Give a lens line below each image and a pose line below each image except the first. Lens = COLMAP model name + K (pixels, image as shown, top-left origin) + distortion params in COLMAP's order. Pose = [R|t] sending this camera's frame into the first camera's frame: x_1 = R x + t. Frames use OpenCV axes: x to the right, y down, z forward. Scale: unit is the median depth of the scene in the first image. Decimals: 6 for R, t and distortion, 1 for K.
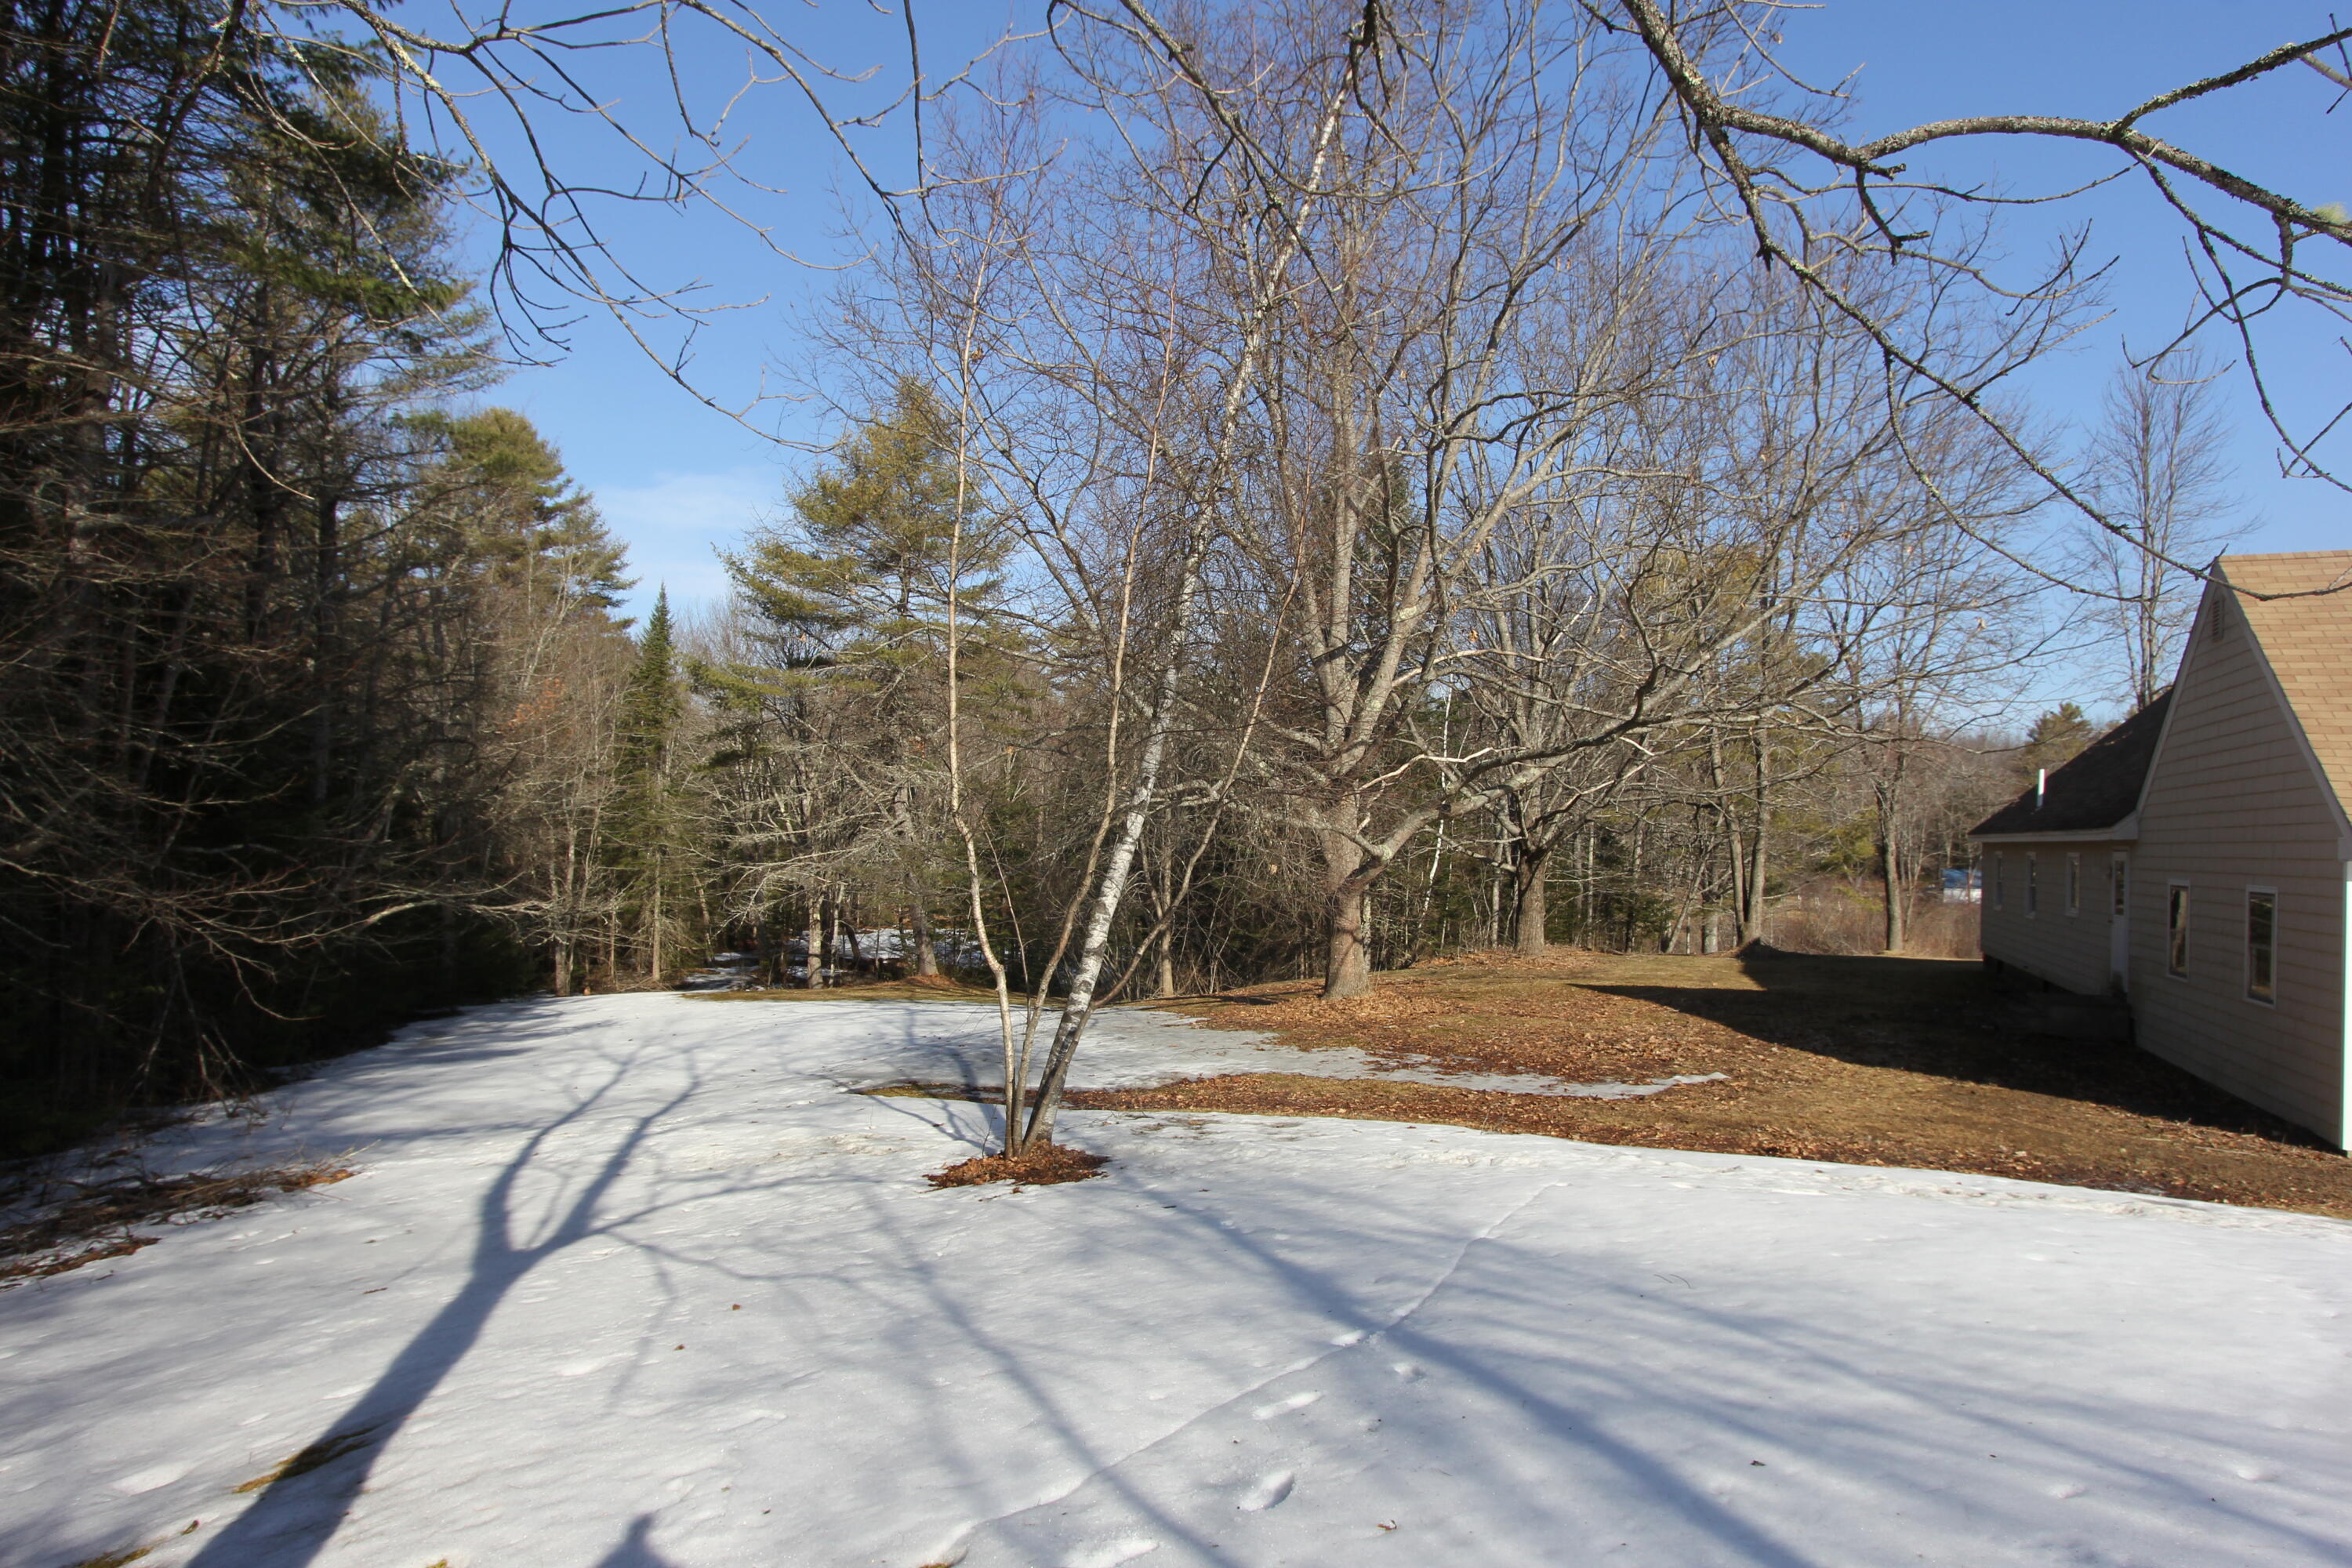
lens RADIAL K [[1436.9, 0, 1176.0], [0, 1436.9, 784.0], [0, 0, 1]] dist [0.003191, 0.000899]
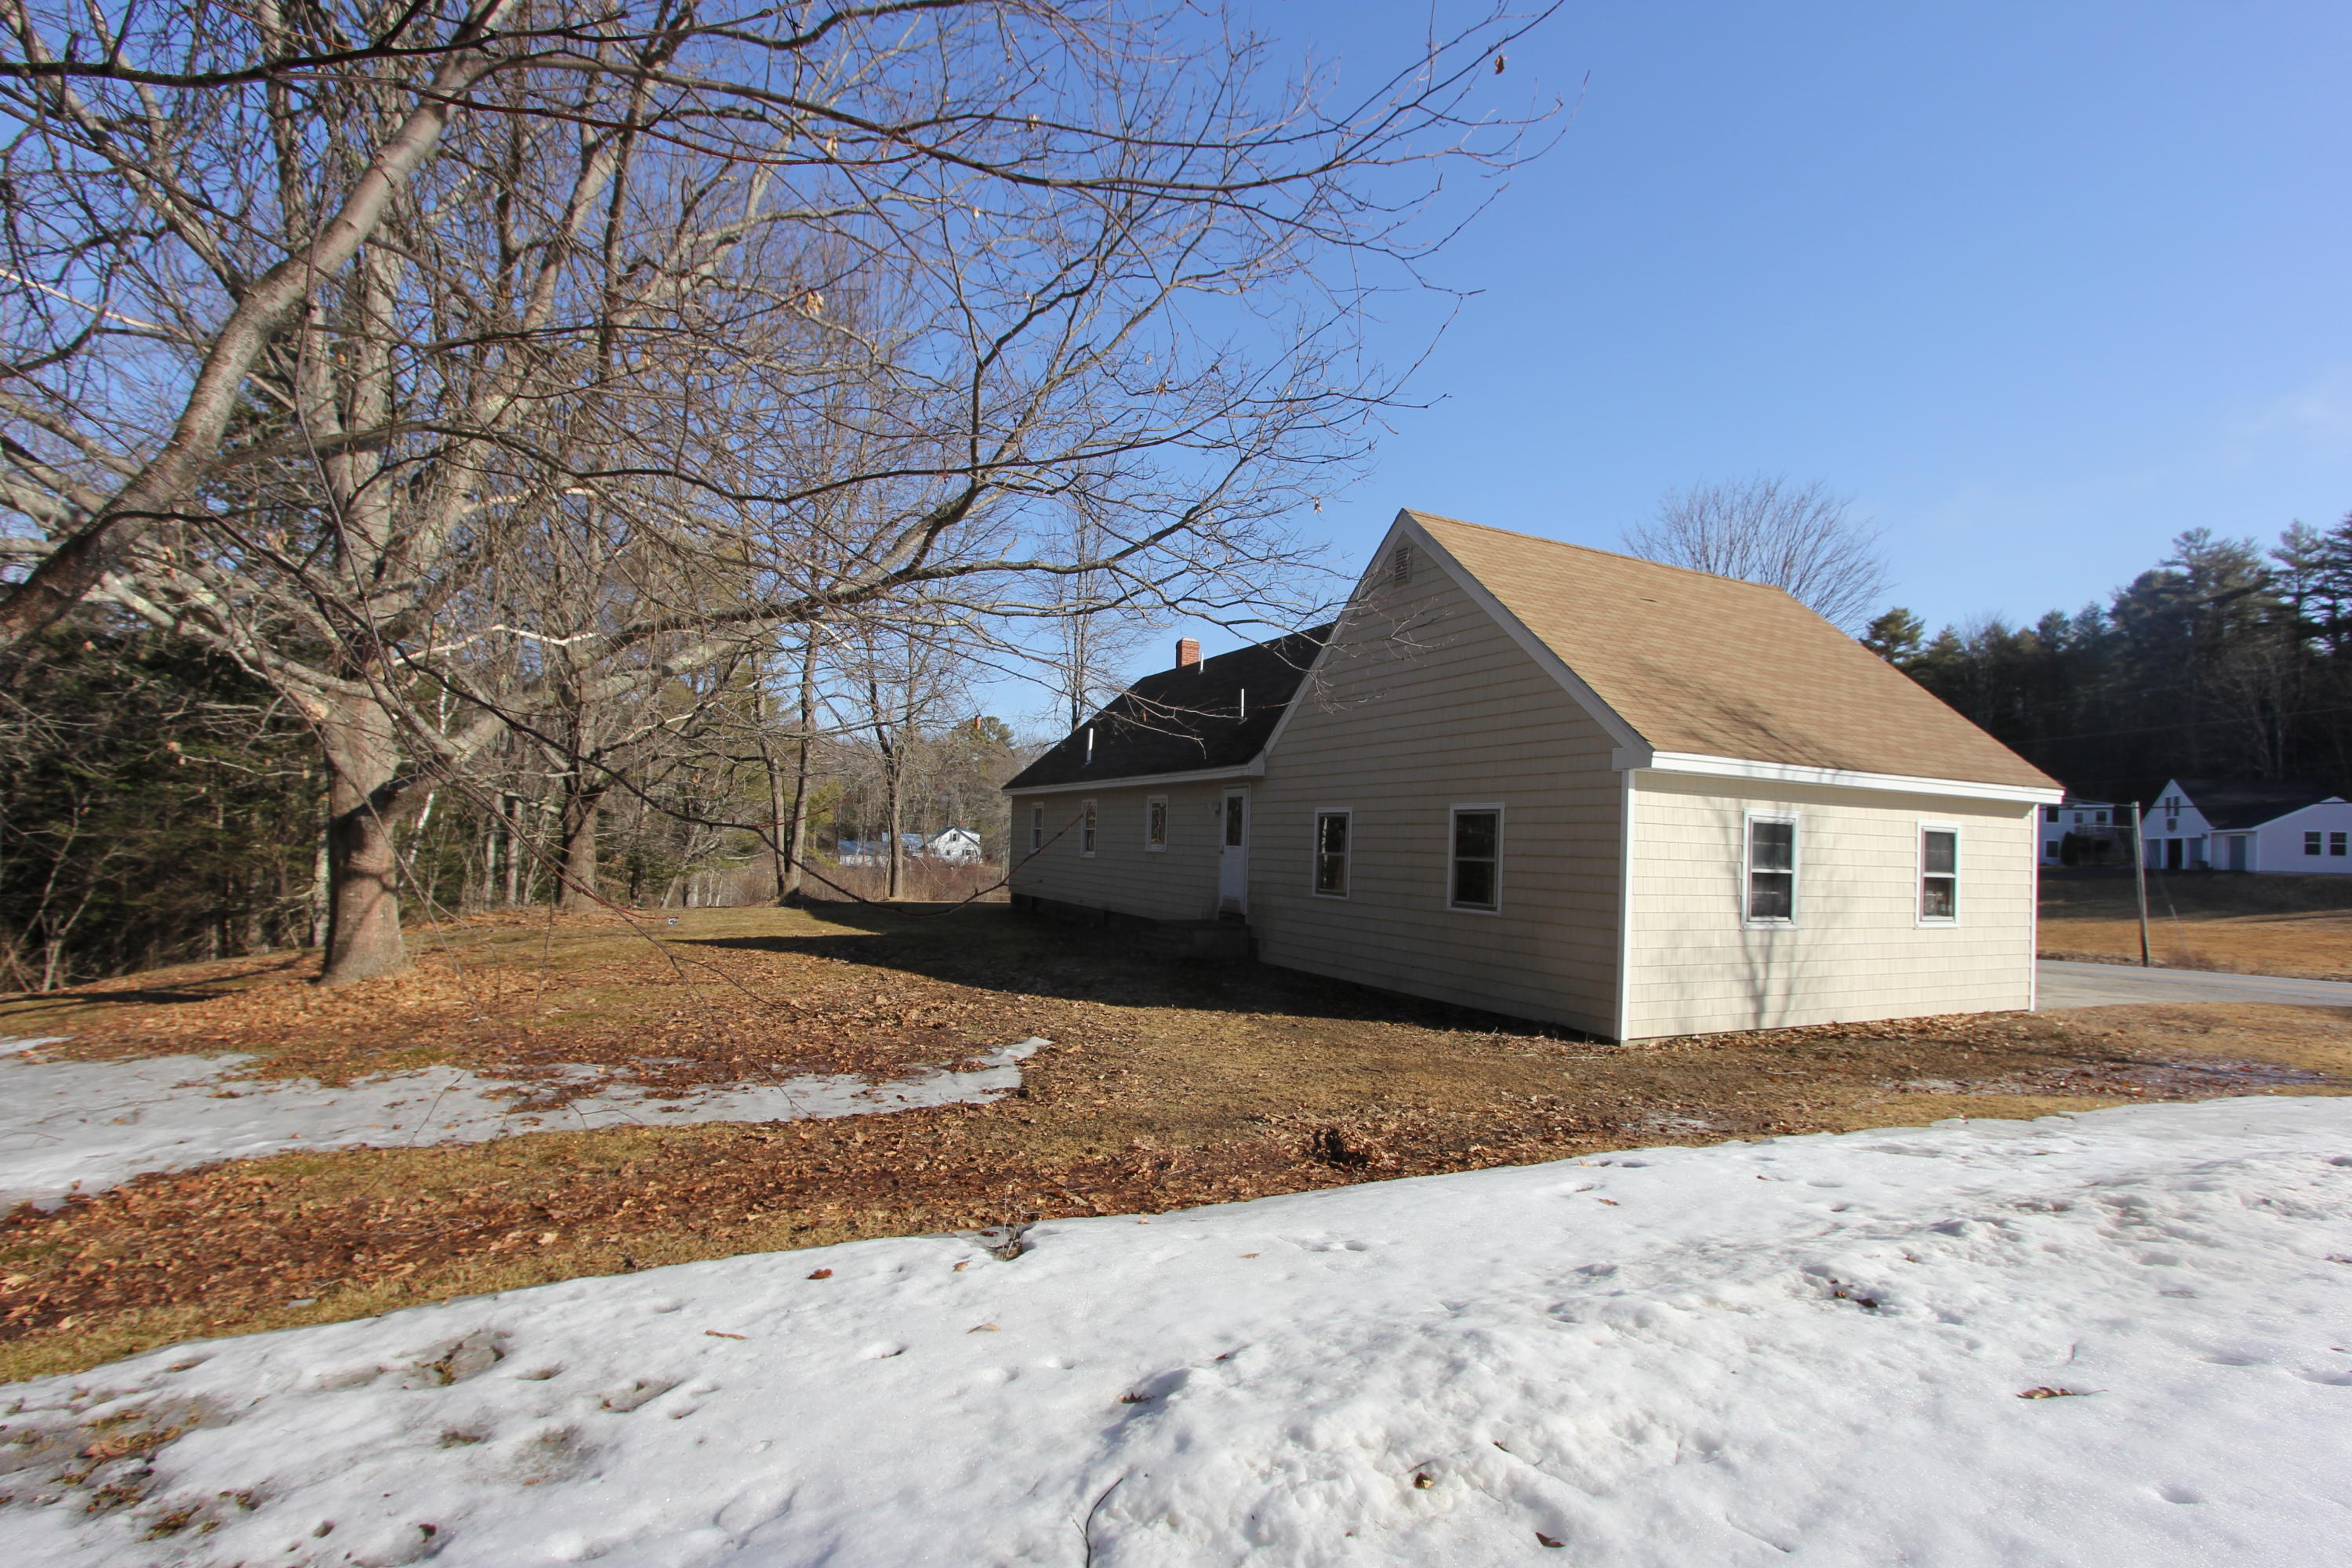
lens RADIAL K [[1146.8, 0, 1174.9], [0, 1146.8, 801.1], [0, 0, 1]] dist [-0.000372, -0.000381]
pose [[0.685667, 0.031118, 0.727250, -0.007229], [-0.044655, 0.999002, -0.000644, 0.053414], [-0.726544, -0.032034, 0.686373, 0.387504]]
